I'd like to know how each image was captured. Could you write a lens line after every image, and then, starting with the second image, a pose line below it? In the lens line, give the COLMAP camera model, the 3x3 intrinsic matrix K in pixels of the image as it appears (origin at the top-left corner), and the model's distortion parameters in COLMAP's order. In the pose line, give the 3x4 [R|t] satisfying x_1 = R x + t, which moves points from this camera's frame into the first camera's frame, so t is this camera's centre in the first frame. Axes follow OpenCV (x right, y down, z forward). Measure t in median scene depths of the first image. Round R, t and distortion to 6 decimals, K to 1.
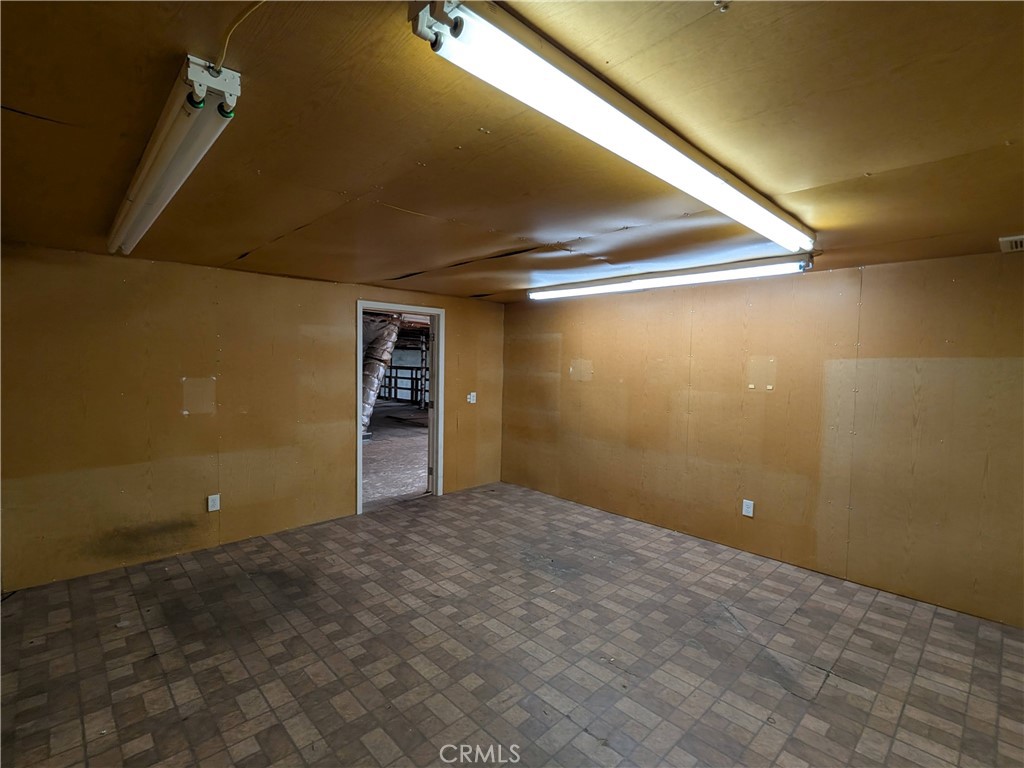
lens RADIAL K [[481.9, 0, 510.7], [0, 481.9, 379.8], [0, 0, 1]] dist [0.003339, -0.000849]
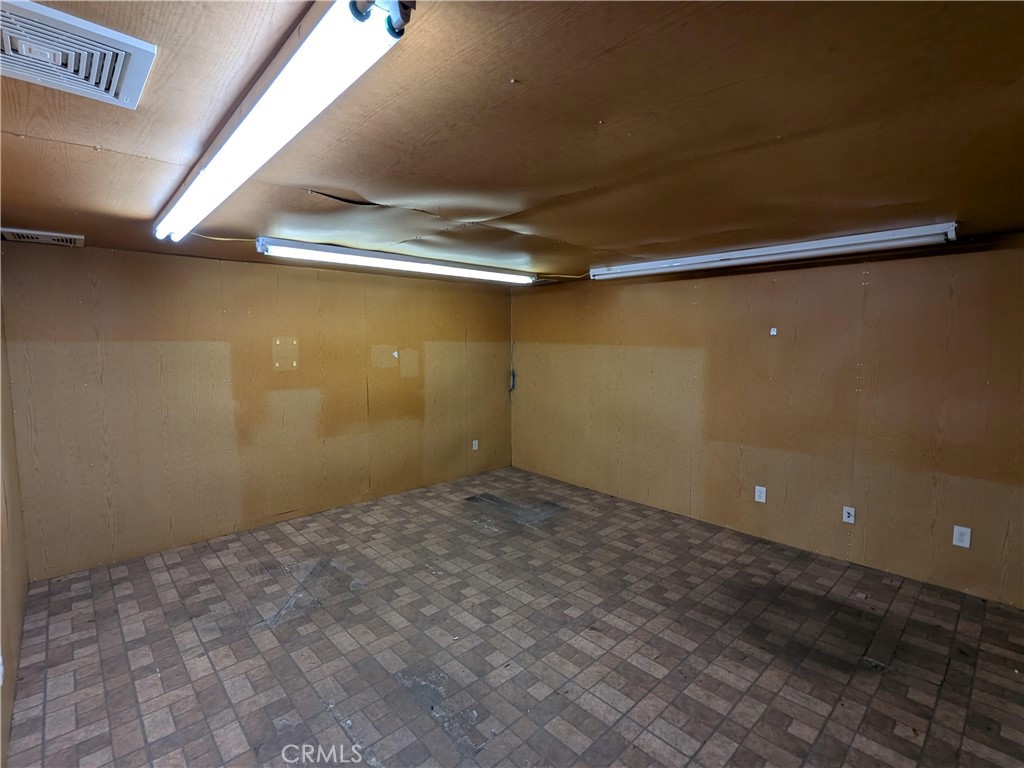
lens RADIAL K [[481.9, 0, 511.4], [0, 481.9, 391.8], [0, 0, 1]] dist [0.003339, -0.000849]
pose [[-0.999785, -0.017362, 0.011321, -0.008952], [-0.015447, 0.988326, 0.151570, -0.105001], [-0.013821, 0.151363, -0.988382, 1.953979]]
